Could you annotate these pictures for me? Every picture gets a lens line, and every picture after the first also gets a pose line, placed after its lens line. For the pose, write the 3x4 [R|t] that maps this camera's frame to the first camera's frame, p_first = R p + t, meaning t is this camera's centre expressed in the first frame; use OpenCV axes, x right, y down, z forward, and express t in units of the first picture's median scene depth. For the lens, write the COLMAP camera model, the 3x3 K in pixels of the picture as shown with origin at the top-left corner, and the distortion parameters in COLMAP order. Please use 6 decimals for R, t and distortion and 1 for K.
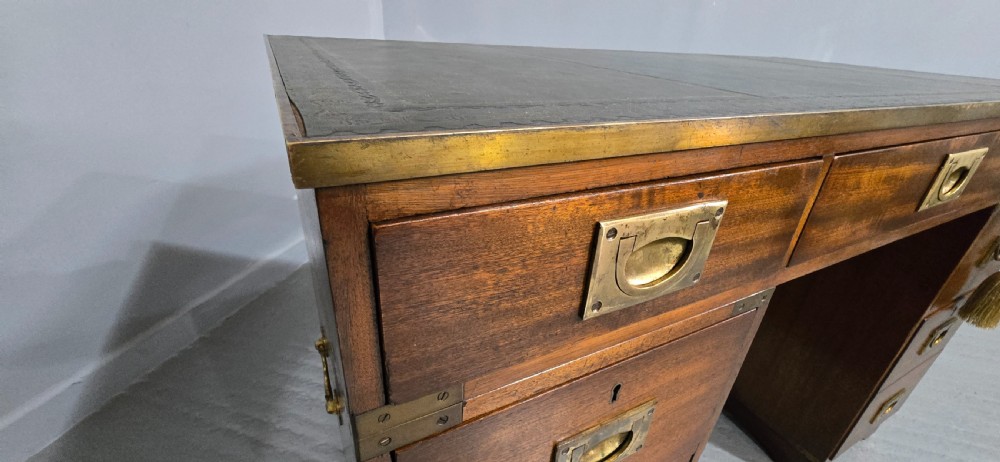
lens RADIAL K [[405.8, 0, 499.8], [0, 405.8, 234.6], [0, 0, 1]] dist [-0.003923, -0.000059]
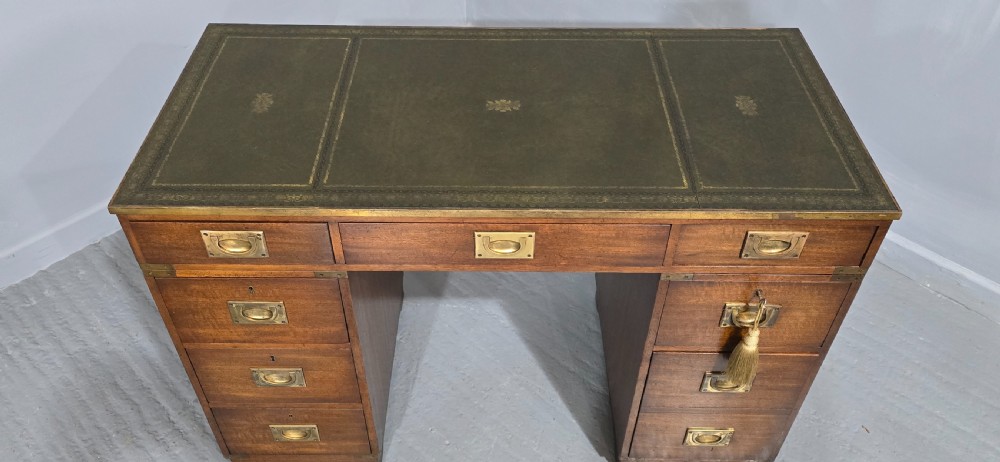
lens RADIAL K [[760.5, 0, 498.2], [0, 760.5, 227.2], [0, 0, 1]] dist [0.062794, -0.063677]
pose [[0.884825, 0.280045, -0.372371, 3.852420], [-0.174283, 0.940125, 0.292899, -1.884971], [0.432101, -0.194266, 0.880653, -2.798859]]
